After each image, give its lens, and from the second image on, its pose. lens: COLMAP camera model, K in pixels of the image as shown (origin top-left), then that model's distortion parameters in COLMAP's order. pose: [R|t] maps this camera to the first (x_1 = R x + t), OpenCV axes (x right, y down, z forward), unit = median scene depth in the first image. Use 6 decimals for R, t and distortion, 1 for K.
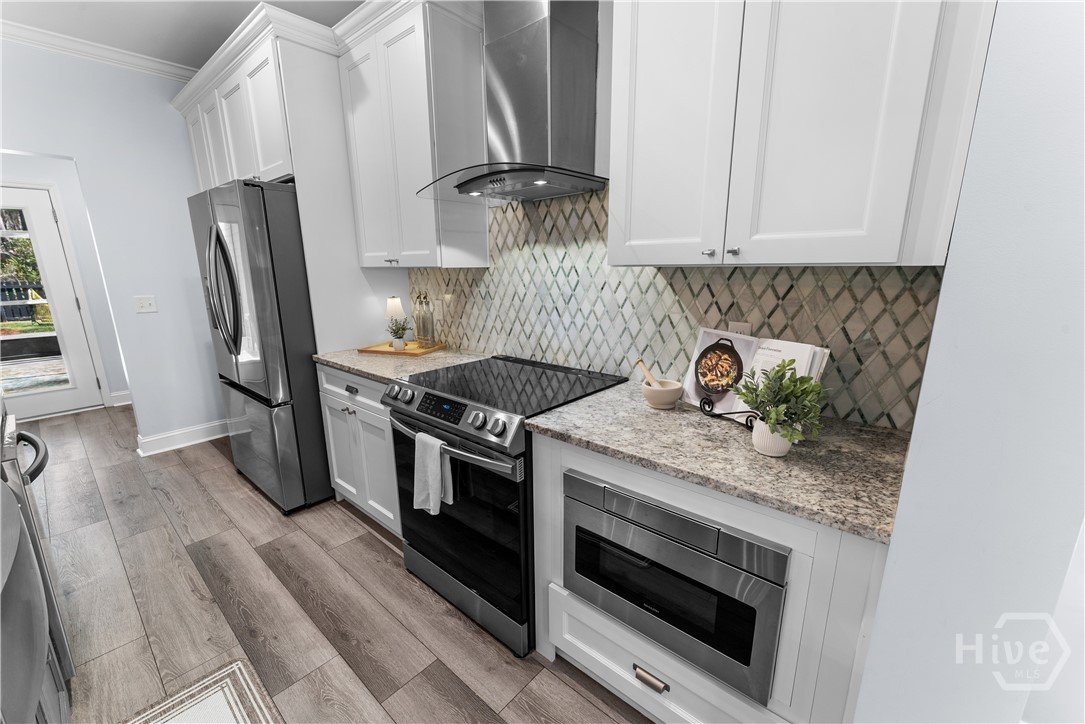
lens RADIAL K [[441.0, 0, 541.2], [0, 441.0, 367.3], [0, 0, 1]] dist [-0.001478, -0.001309]
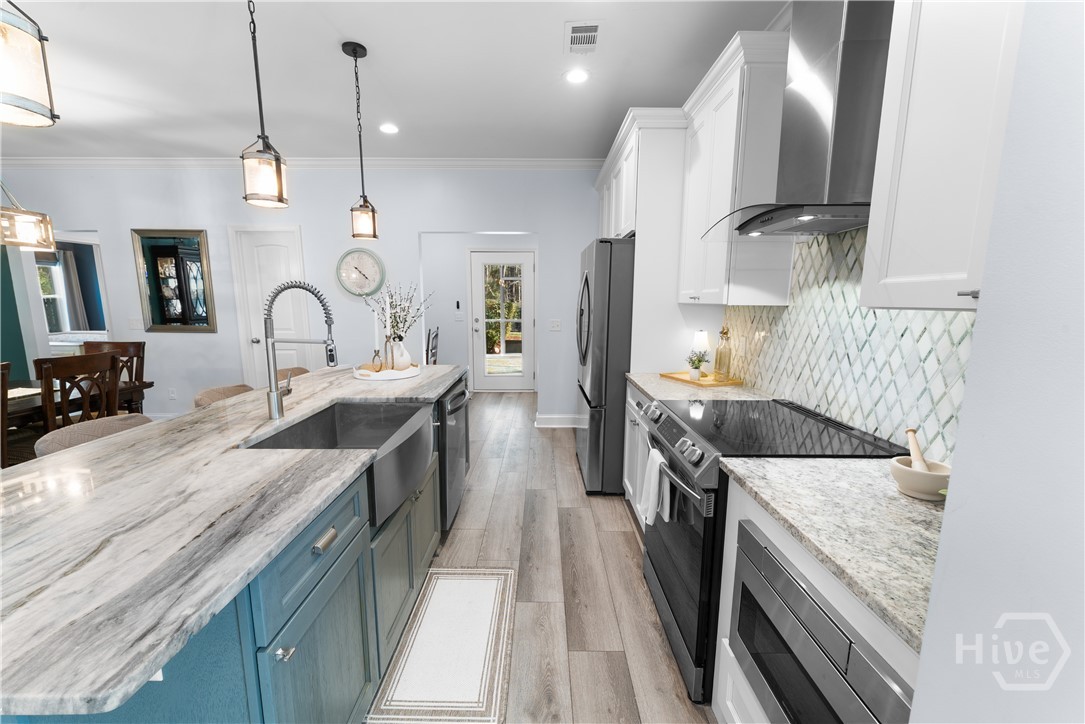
lens RADIAL K [[441.0, 0, 542.4], [0, 441.0, 365.1], [0, 0, 1]] dist [-0.001478, -0.001309]
pose [[0.660784, 0.122574, -0.740500, 0.280471], [-0.181698, 0.983354, 0.000635, -0.008721], [0.728251, 0.134128, 0.672056, 0.005106]]
